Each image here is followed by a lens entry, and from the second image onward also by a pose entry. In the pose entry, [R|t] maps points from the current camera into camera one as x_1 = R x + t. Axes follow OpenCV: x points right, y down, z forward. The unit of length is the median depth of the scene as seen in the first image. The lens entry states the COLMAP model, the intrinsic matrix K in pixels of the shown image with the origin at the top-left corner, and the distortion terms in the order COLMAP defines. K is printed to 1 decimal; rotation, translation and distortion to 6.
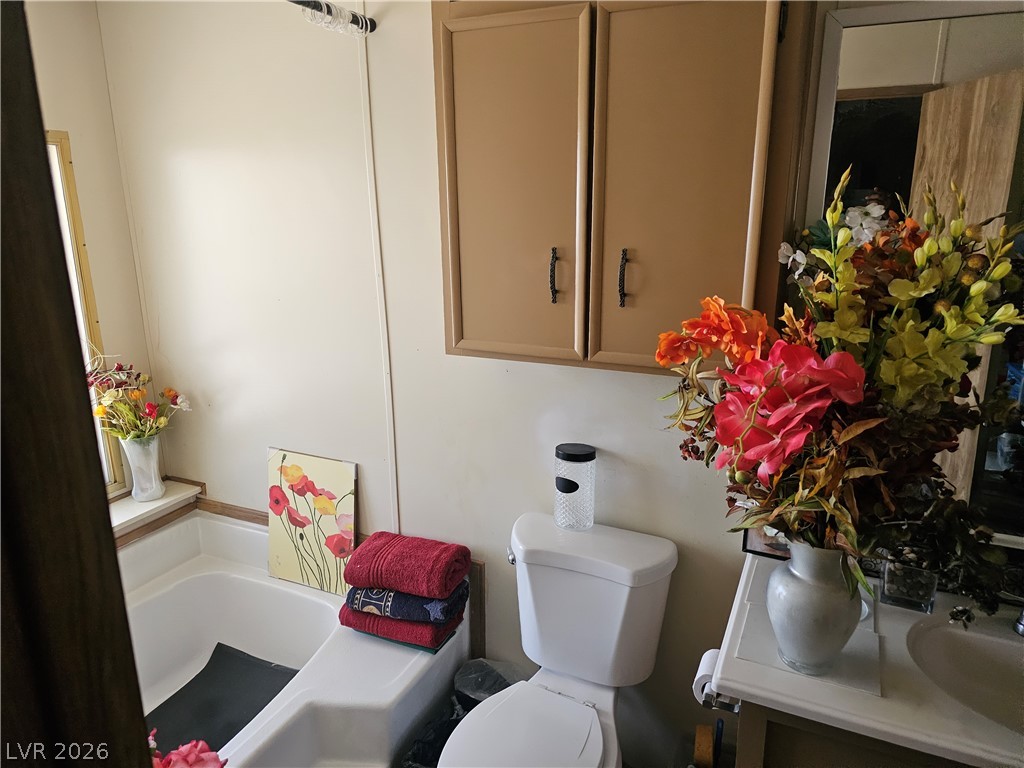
lens RADIAL K [[690.8, 0, 512.0], [0, 690.8, 377.6], [0, 0, 1]] dist [0.063346, -0.068646]
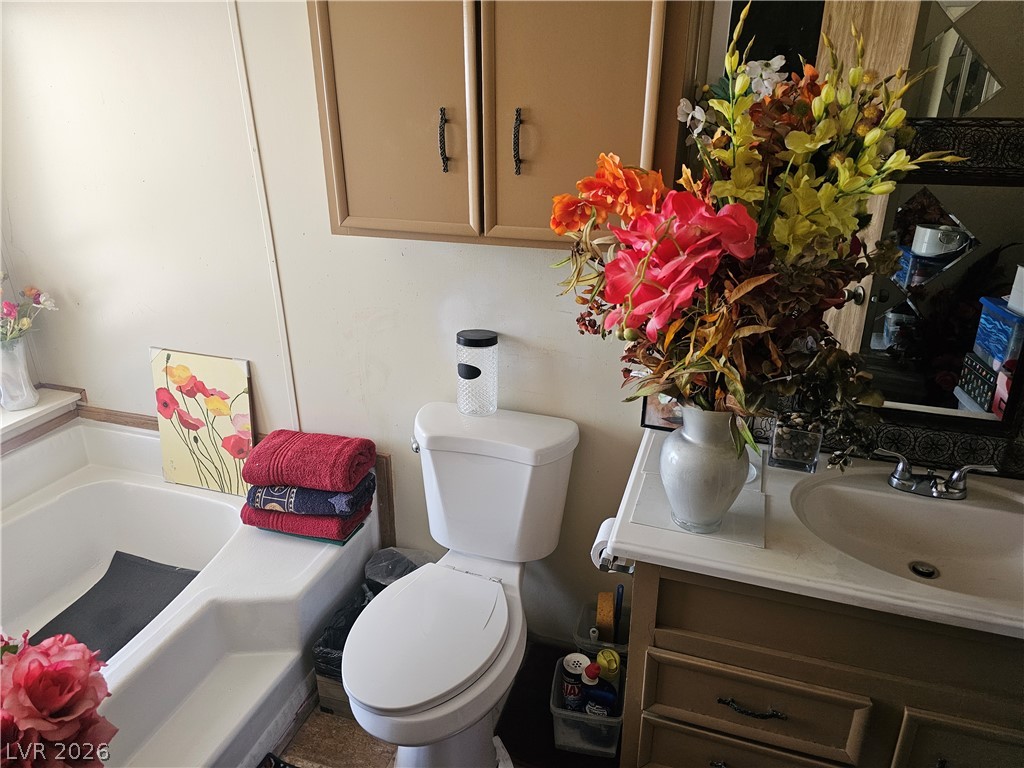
lens RADIAL K [[690.8, 0, 505.2], [0, 690.8, 384.6], [0, 0, 1]] dist [0.063346, -0.068646]
pose [[0.993761, -0.039012, 0.104485, 0.034001], [0.023860, 0.989504, 0.142521, 0.044735], [-0.108948, -0.139138, 0.984262, 0.040164]]
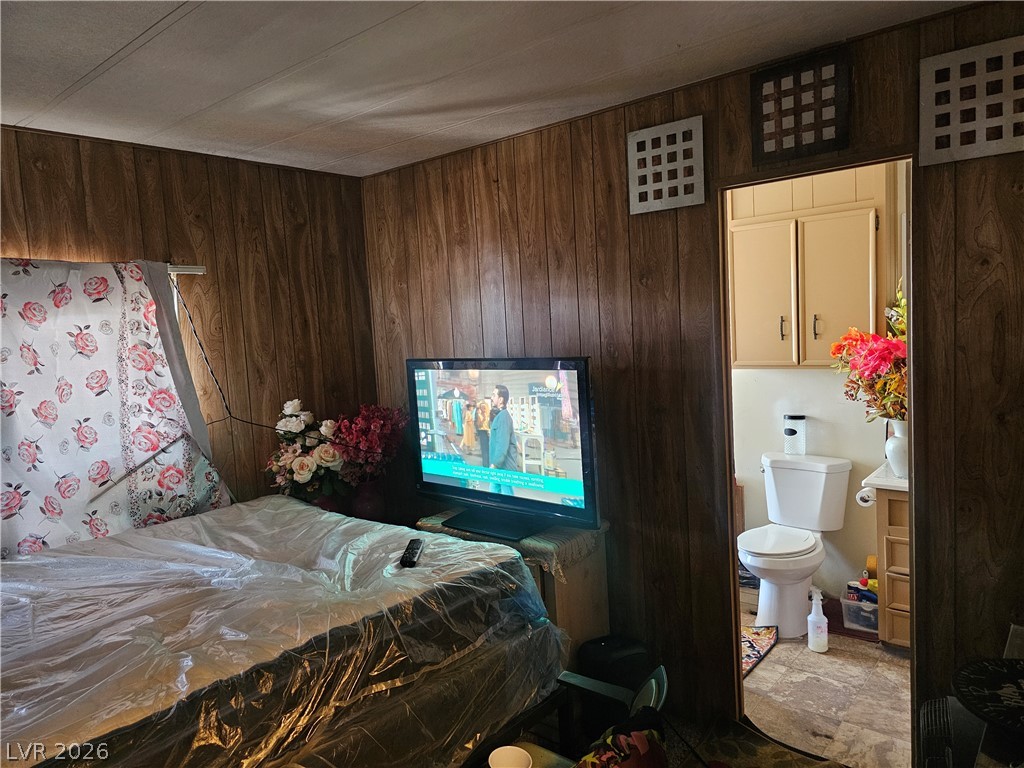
lens RADIAL K [[690.8, 0, 513.2], [0, 690.8, 384.2], [0, 0, 1]] dist [0.063346, -0.068646]
pose [[0.966686, -0.023788, -0.254859, -0.227119], [-0.015105, 0.988636, -0.149572, 0.412523], [0.255520, 0.148438, 0.955340, -1.468189]]
